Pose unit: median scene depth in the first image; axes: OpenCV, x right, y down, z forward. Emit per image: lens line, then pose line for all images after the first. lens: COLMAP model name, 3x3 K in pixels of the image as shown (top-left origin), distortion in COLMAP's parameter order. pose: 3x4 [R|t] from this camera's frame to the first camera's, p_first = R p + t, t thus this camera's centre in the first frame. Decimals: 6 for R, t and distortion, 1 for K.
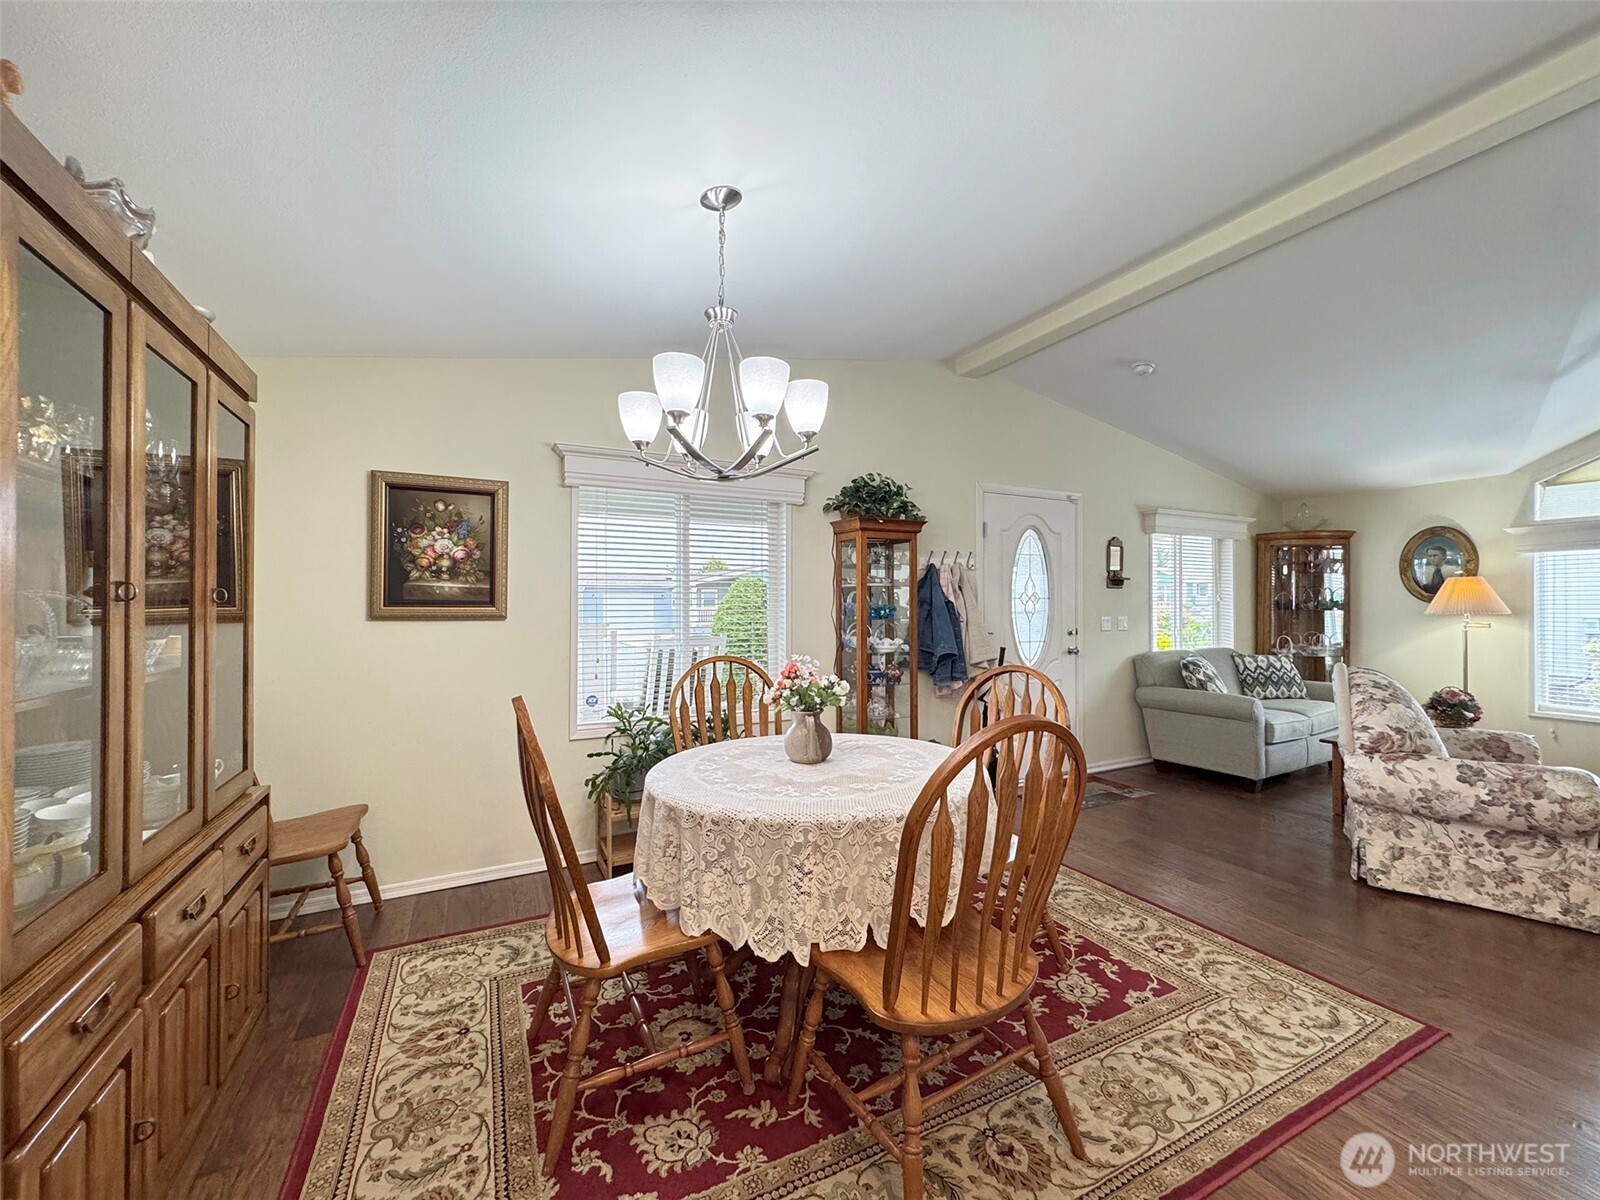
lens RADIAL K [[642.5, 0, 802.1], [0, 642.5, 599.9], [0, 0, 1]] dist [-0.002871, -0.000400]
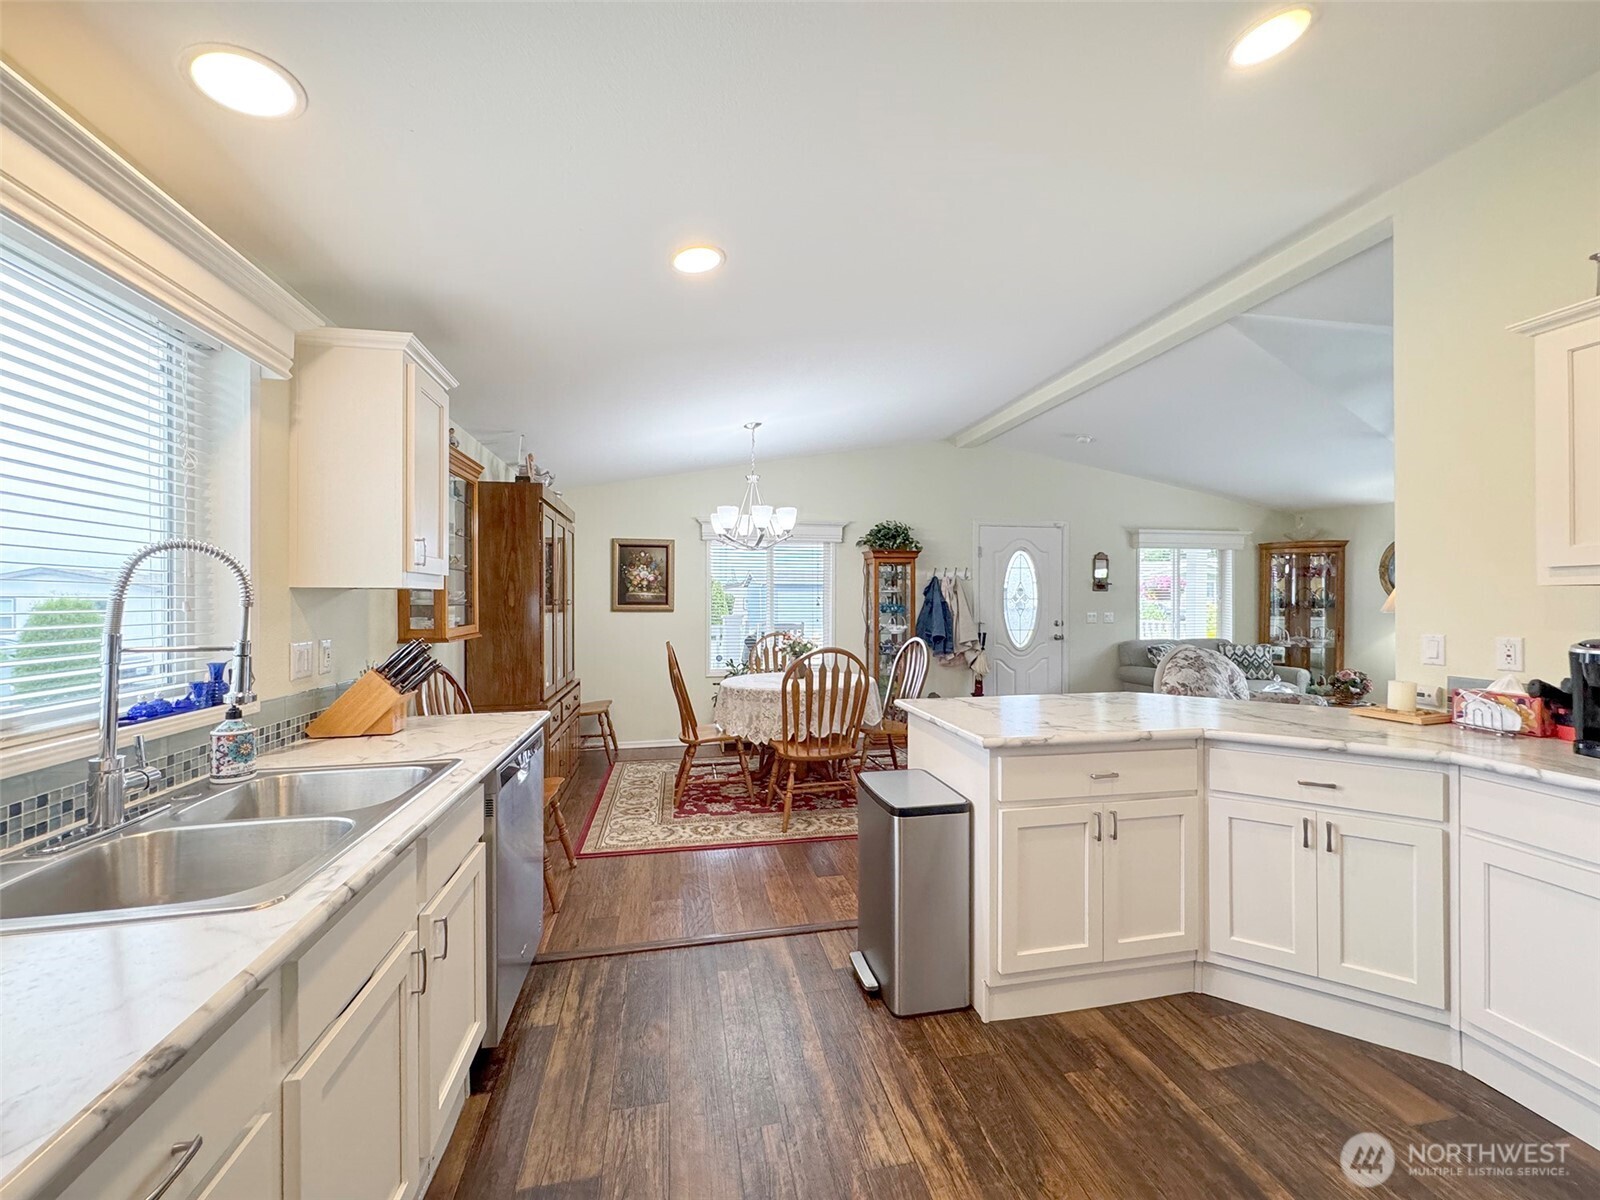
lens RADIAL K [[642.5, 0, 800.3], [0, 642.5, 599.2], [0, 0, 1]] dist [-0.002871, -0.000400]
pose [[0.961483, 0.000638, -0.274864, 0.334587], [0.001643, 0.999966, 0.008066, -0.016921], [0.274860, -0.008207, 0.961449, -0.575687]]
